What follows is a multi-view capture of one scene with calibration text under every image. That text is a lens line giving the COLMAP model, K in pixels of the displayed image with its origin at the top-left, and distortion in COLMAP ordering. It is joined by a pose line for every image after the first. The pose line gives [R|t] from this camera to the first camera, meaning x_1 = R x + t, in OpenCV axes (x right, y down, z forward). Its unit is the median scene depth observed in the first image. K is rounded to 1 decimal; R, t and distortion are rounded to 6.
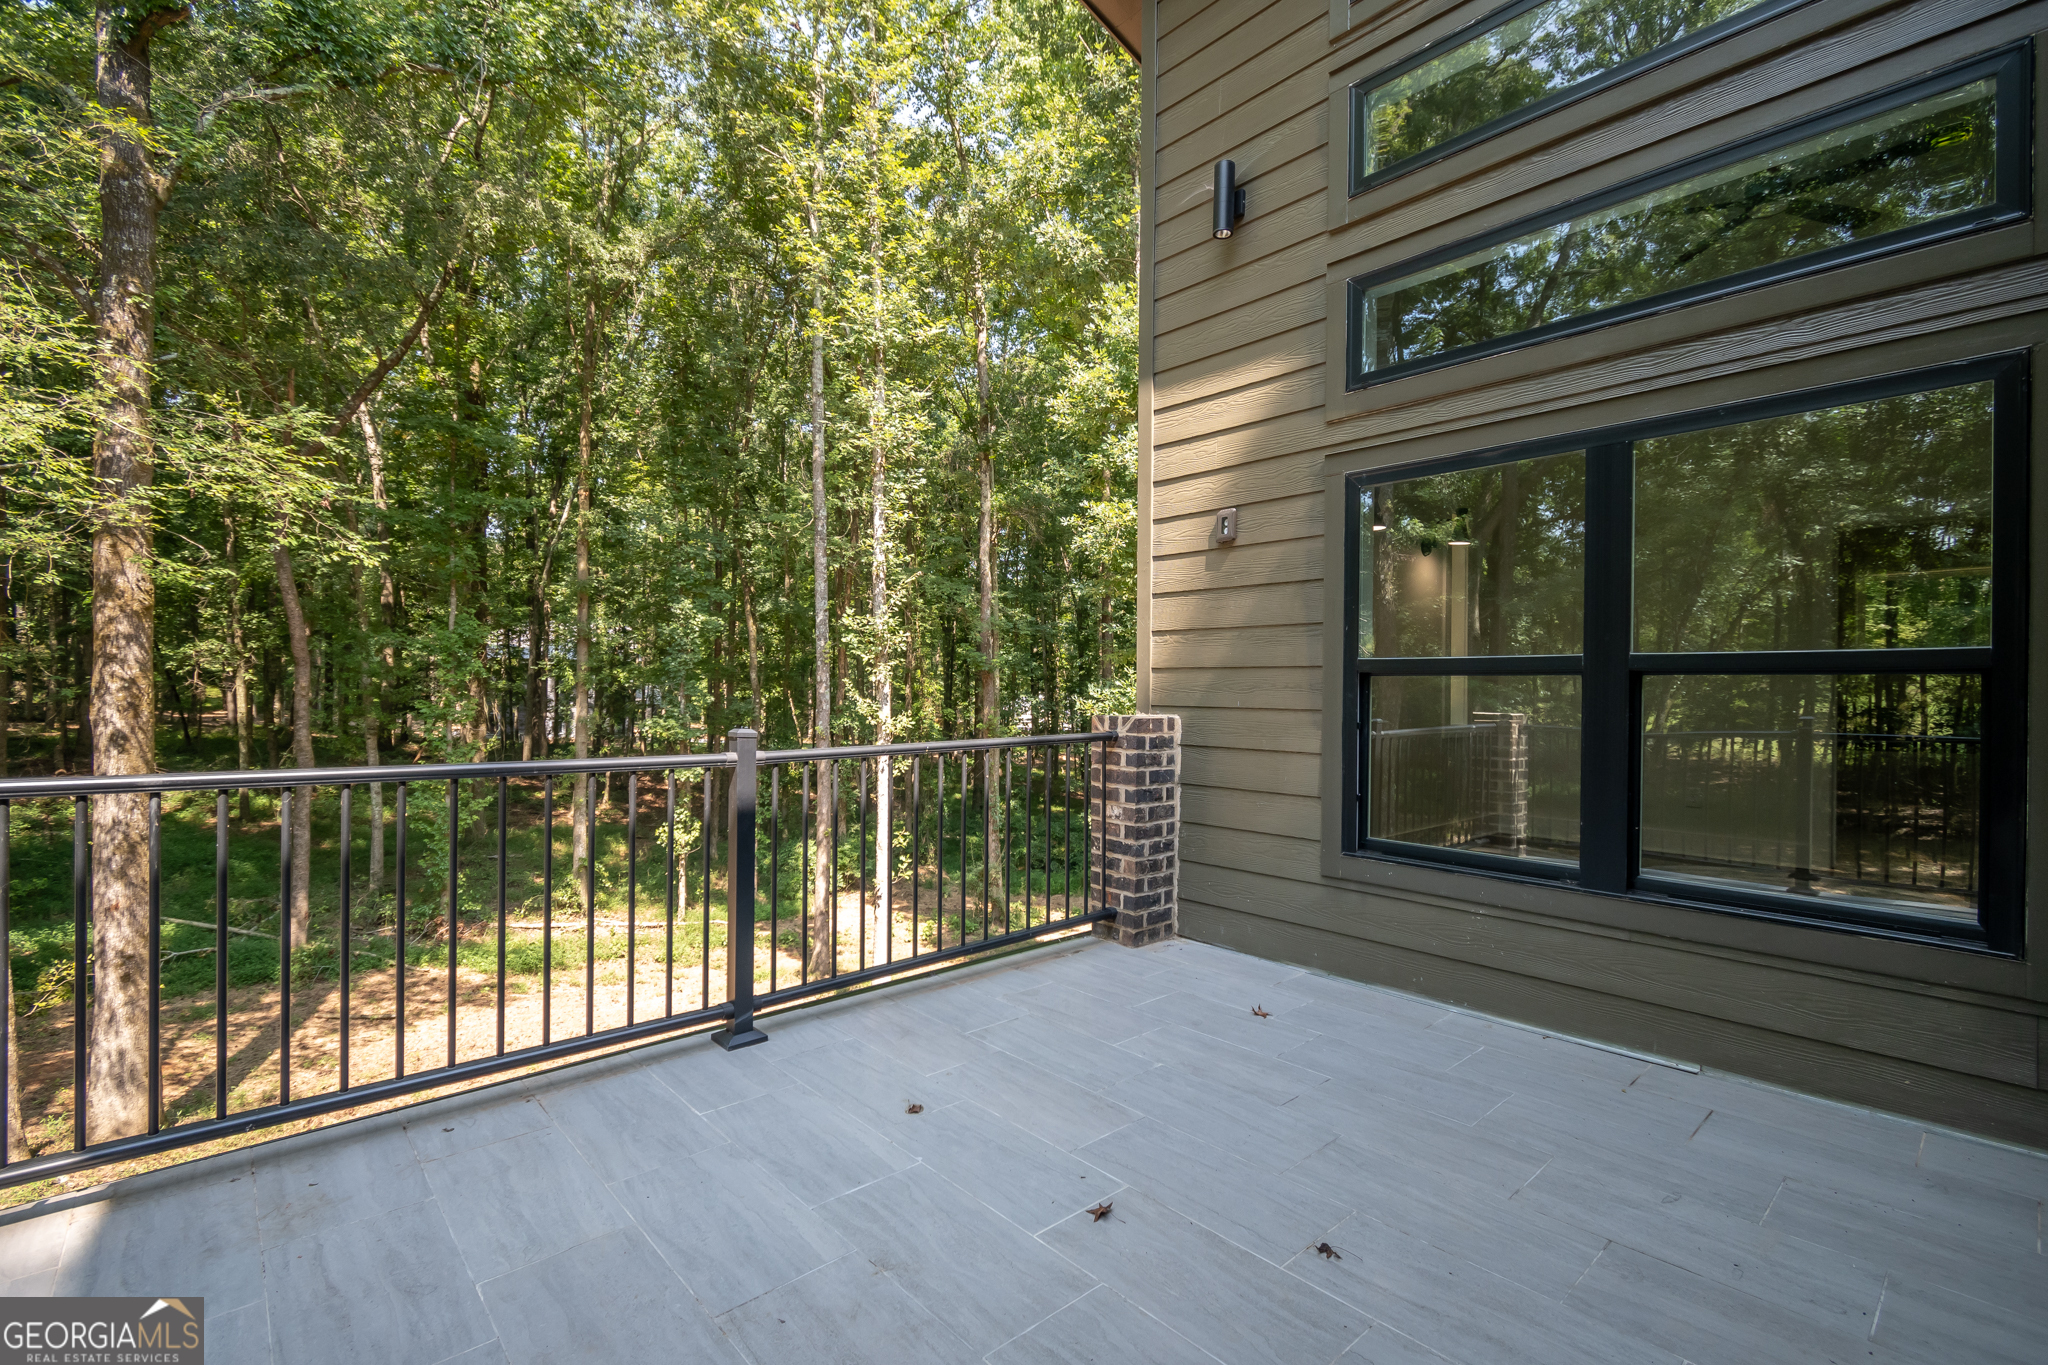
lens RADIAL K [[897.4, 0, 1016.6], [0, 897.4, 686.6], [0, 0, 1]] dist [0.007021, -0.004382]
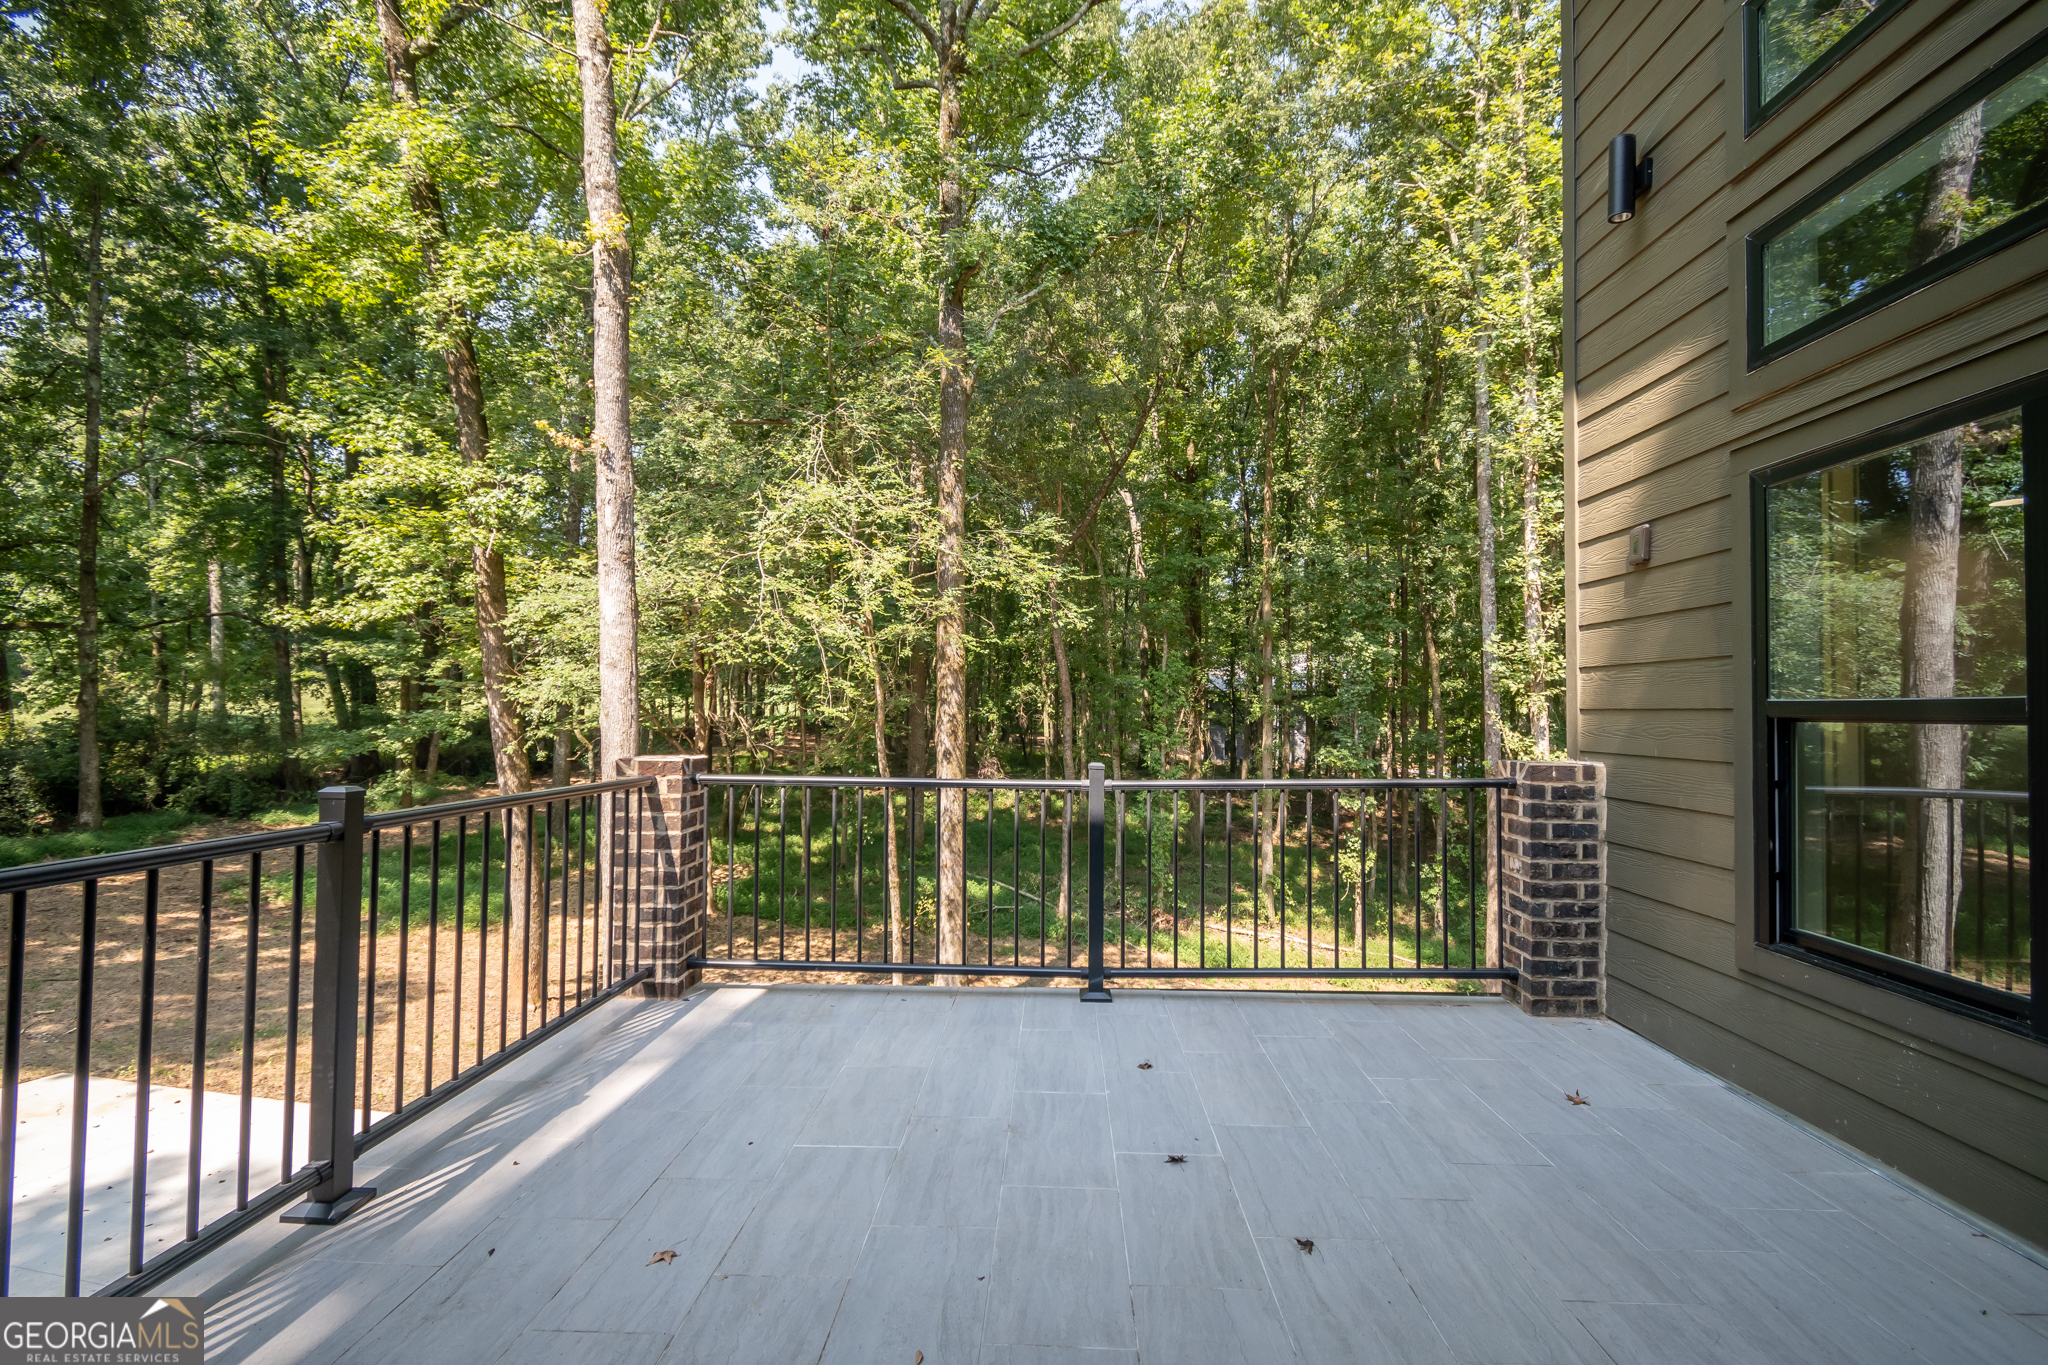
lens RADIAL K [[897.4, 0, 1016.6], [0, 897.4, 686.6], [0, 0, 1]] dist [0.007021, -0.004382]
pose [[0.721310, -0.024649, -0.692174, 0.378638], [0.002387, 0.999449, -0.033104, -0.015261], [0.692609, 0.022226, 0.720971, -0.033328]]
